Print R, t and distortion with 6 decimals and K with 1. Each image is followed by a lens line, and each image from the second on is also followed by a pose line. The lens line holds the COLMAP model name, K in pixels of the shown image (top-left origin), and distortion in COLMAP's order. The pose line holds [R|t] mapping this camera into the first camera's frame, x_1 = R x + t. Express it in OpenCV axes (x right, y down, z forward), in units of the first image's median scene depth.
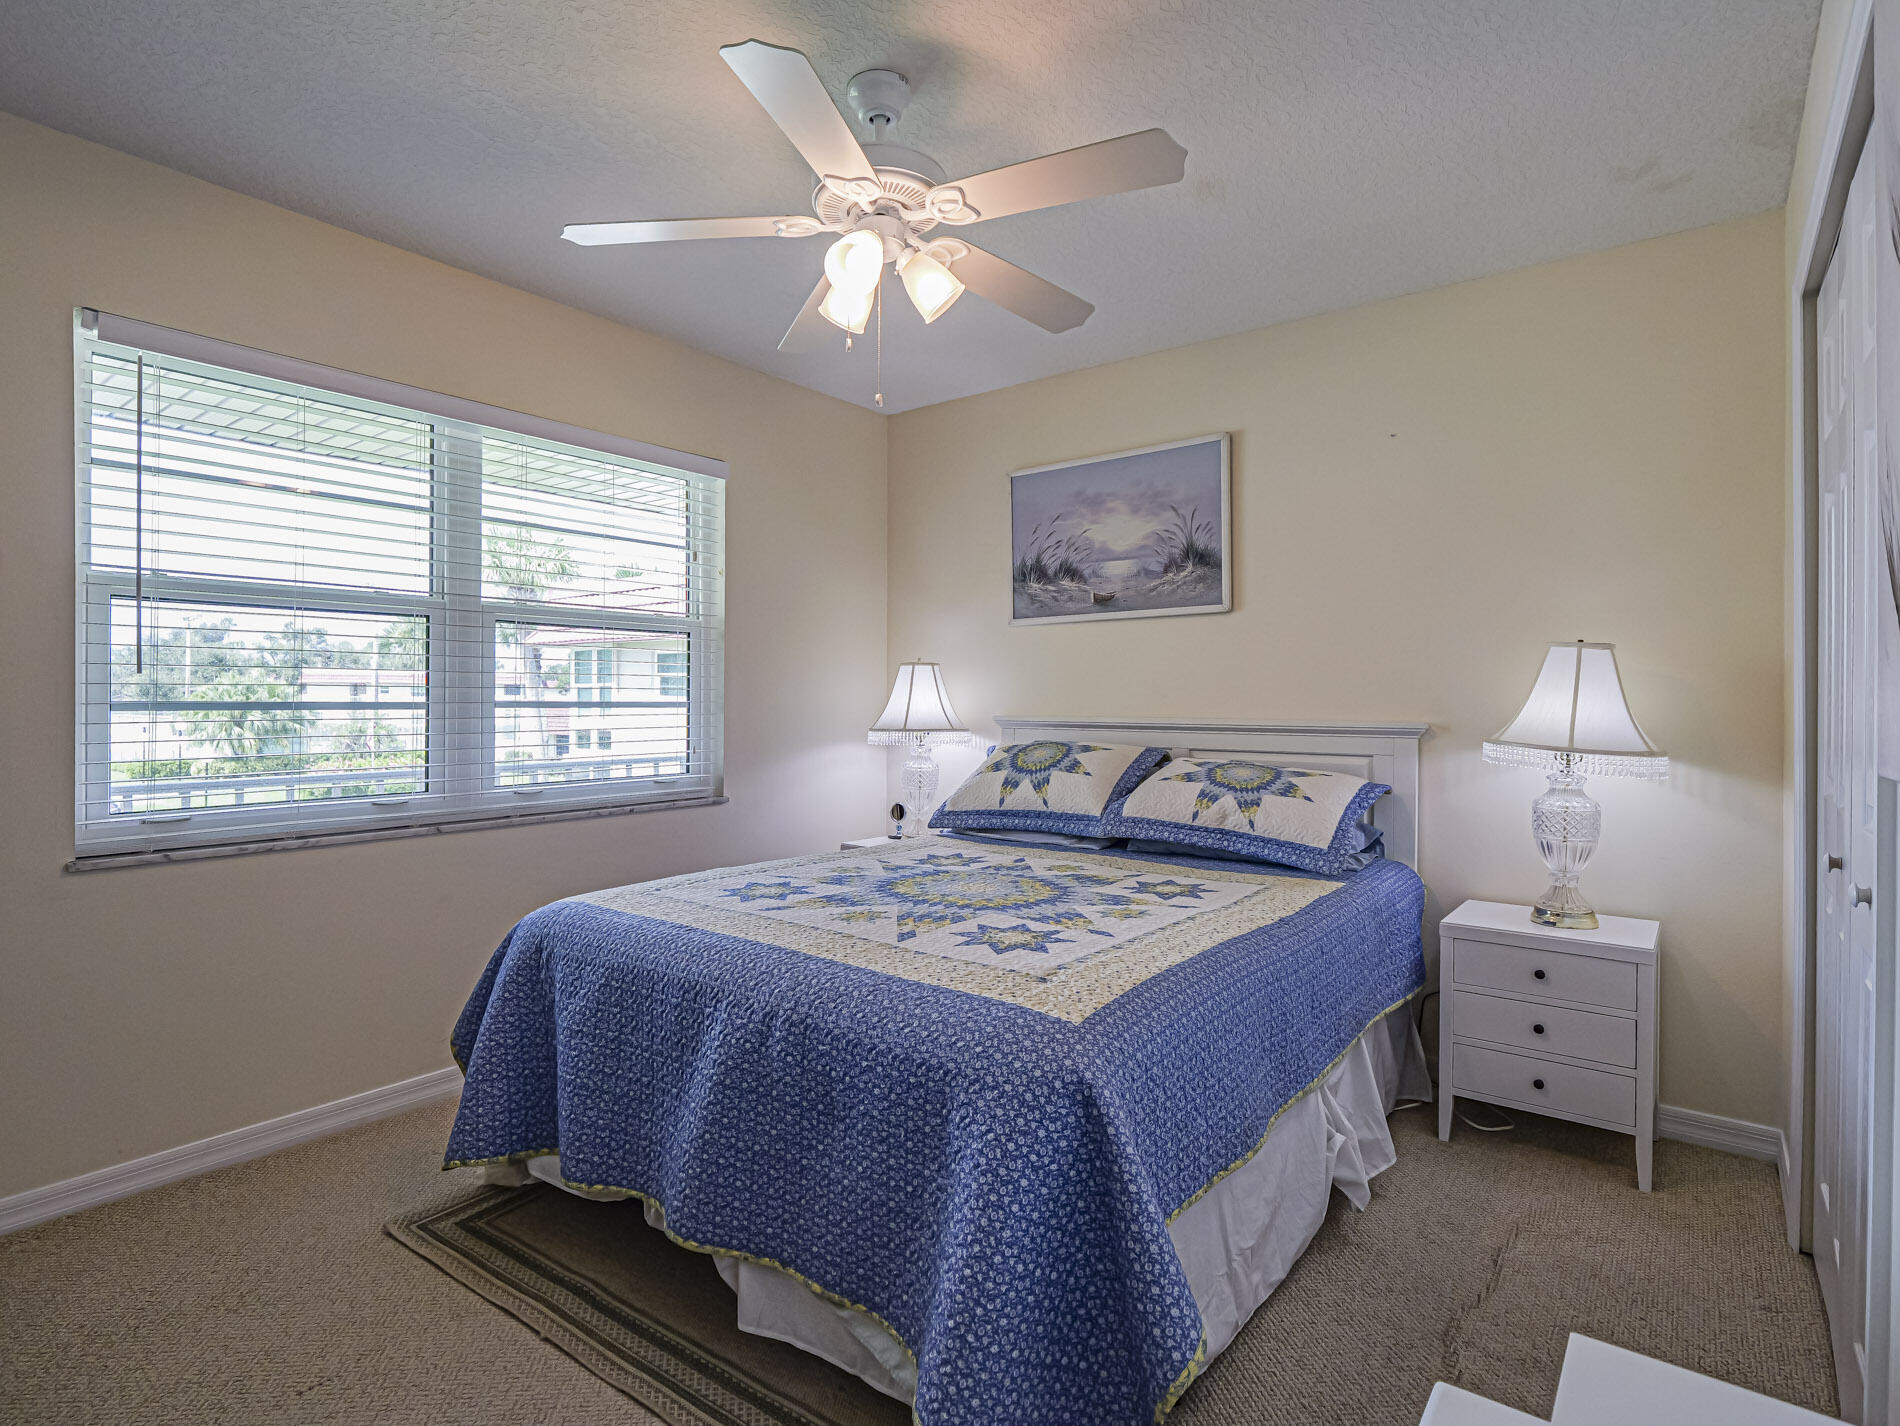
lens RADIAL K [[974.8, 0, 935.5], [0, 974.8, 703.4], [0, 0, 1]] dist [-0.005390, -0.002885]
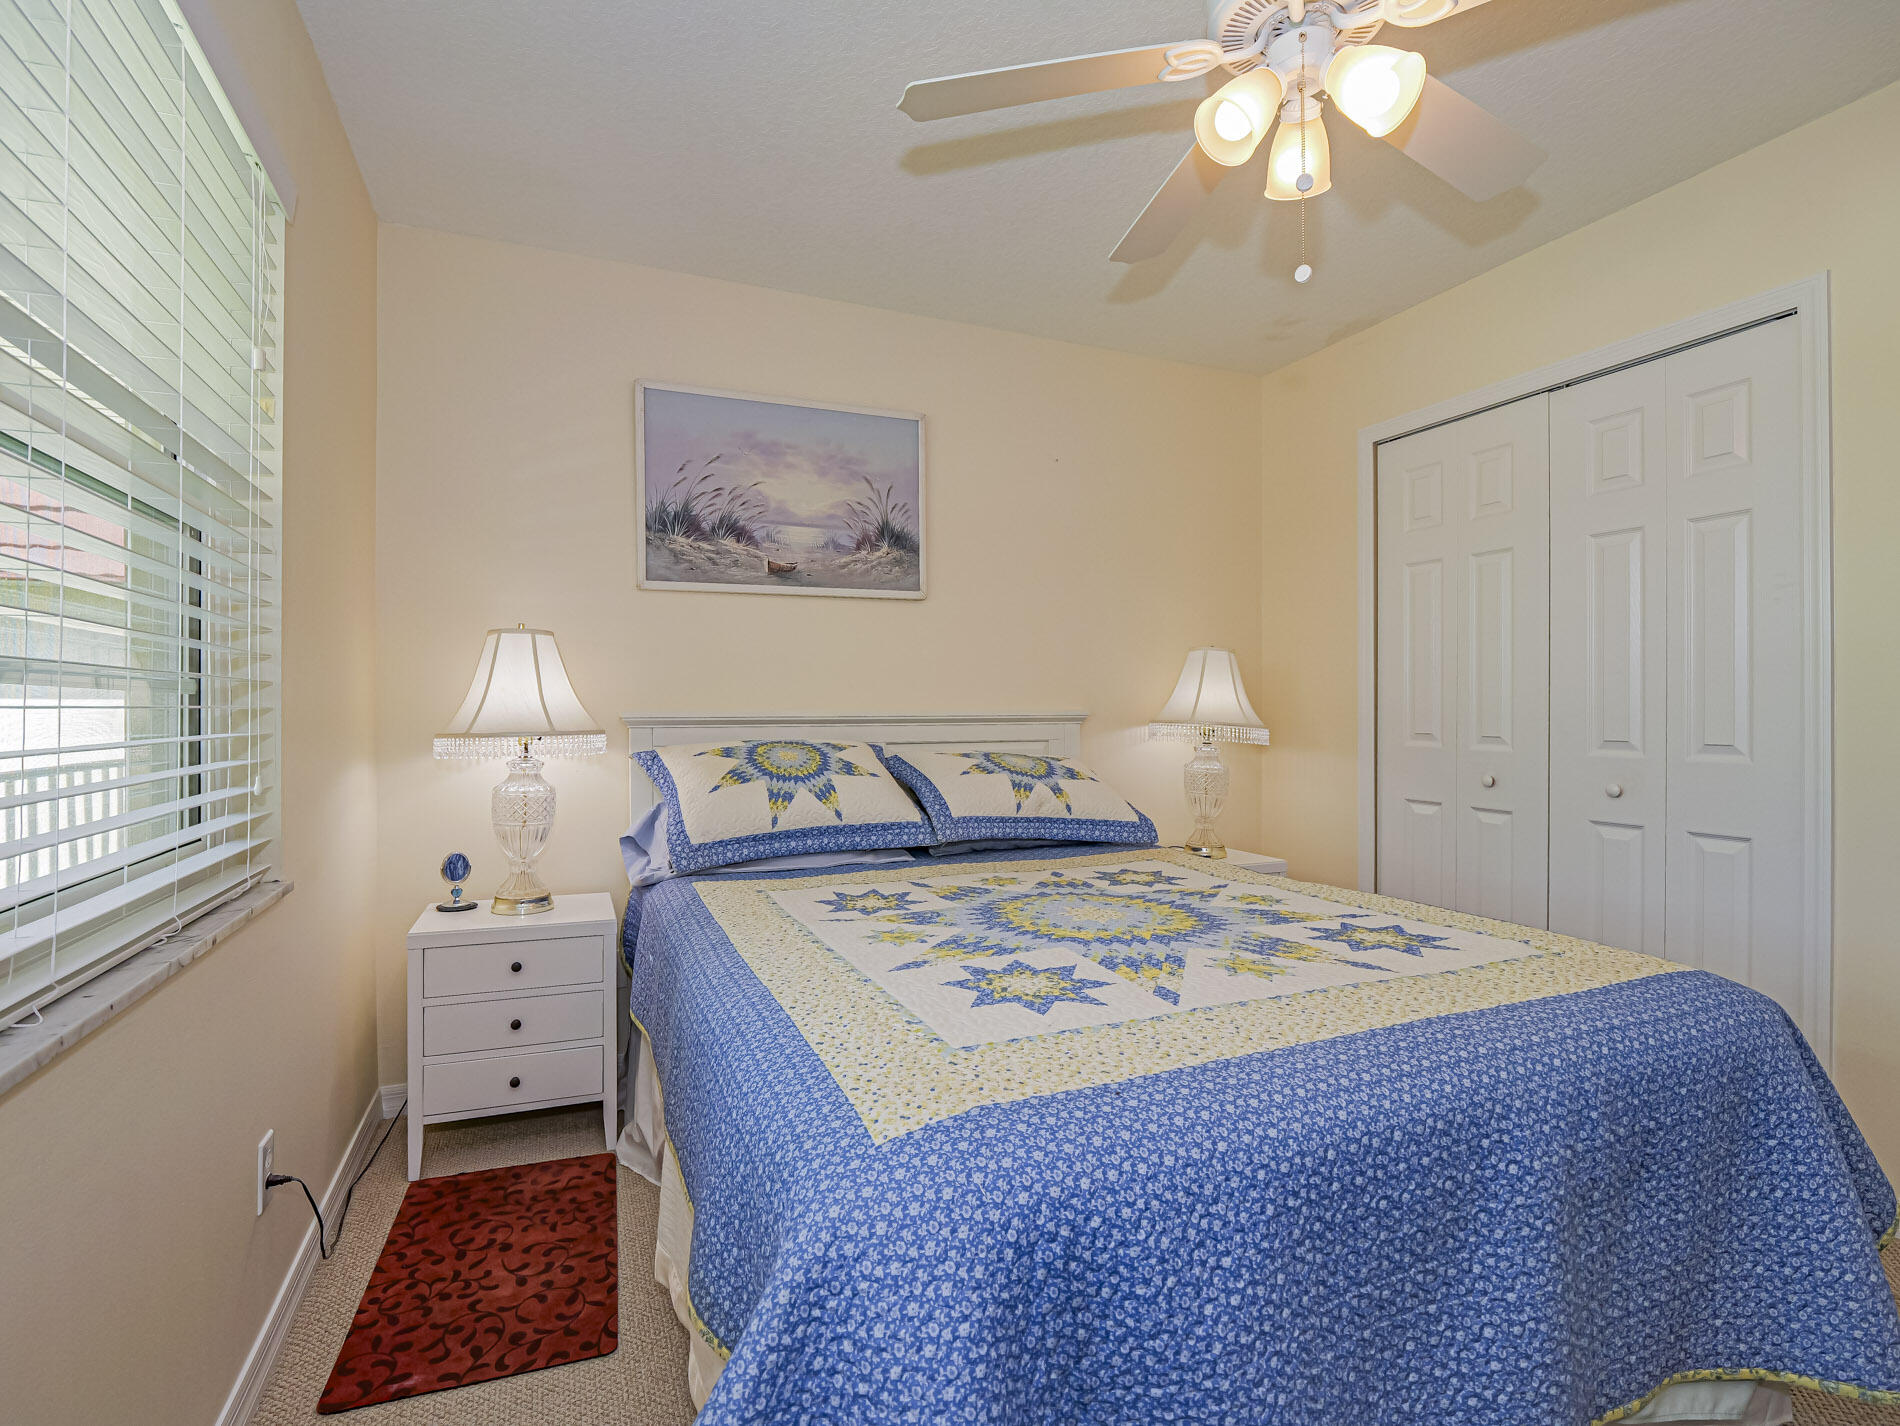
lens RADIAL K [[916.0, 0, 943.6], [0, 916.0, 713.0], [0, 0, 1]] dist [-0.008791, -0.004088]
pose [[0.479771, -0.012402, 0.877306, -0.467672], [0.005083, 0.999923, 0.011355, 0.008569], [-0.877379, -0.000988, 0.479797, 0.514108]]
